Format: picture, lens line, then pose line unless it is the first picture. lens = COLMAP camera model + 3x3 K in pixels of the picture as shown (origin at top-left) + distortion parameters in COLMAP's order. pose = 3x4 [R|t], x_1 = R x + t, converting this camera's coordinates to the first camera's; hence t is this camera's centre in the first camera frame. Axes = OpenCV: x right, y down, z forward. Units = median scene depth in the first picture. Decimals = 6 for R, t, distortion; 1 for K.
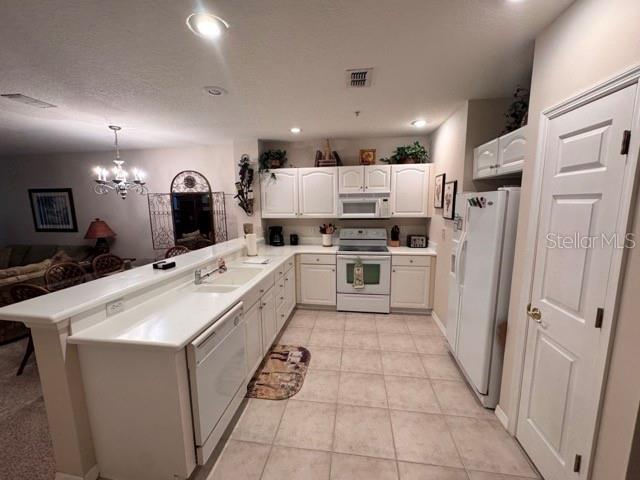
lens RADIAL K [[255.4, 0, 320.0], [0, 255.4, 240.0], [0, 0, 1]] dist [0.001438, 0.000386]
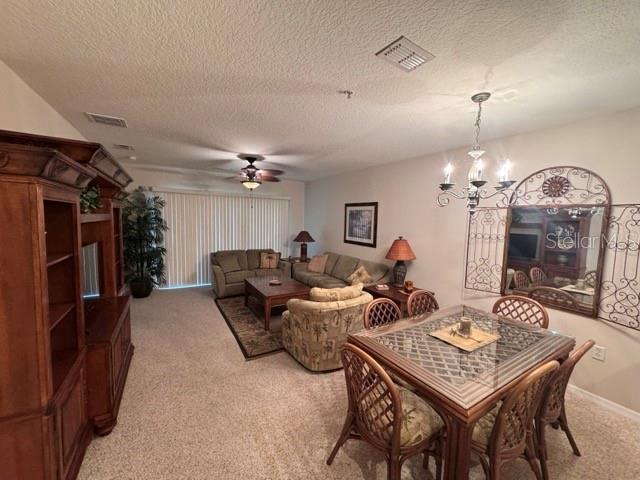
lens RADIAL K [[255.4, 0, 320.0], [0, 255.4, 240.0], [0, 0, 1]] dist [0.001438, 0.000386]
pose [[0.632735, 0.098338, -0.768099, -0.389060], [-0.148584, 0.988891, 0.004206, -0.036401], [0.759980, 0.111466, 0.640317, 0.258316]]
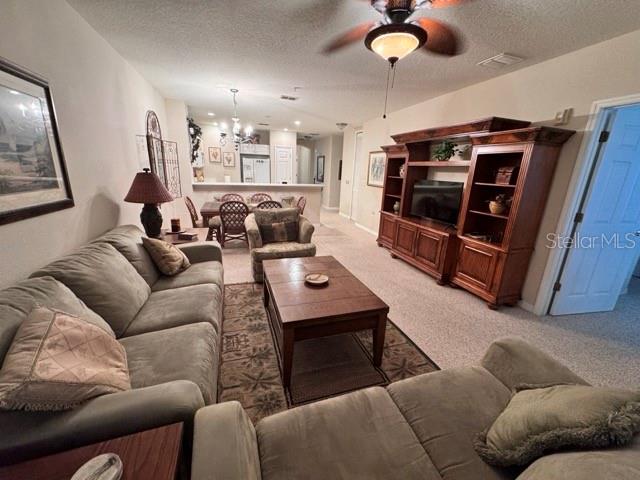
lens RADIAL K [[255.4, 0, 320.0], [0, 255.4, 240.0], [0, 0, 1]] dist [0.001438, 0.000386]
pose [[-0.448788, -0.243312, 0.859877, -1.581283], [0.098151, 0.942979, 0.318053, -0.075538], [-0.888232, 0.227136, -0.399316, 0.910732]]
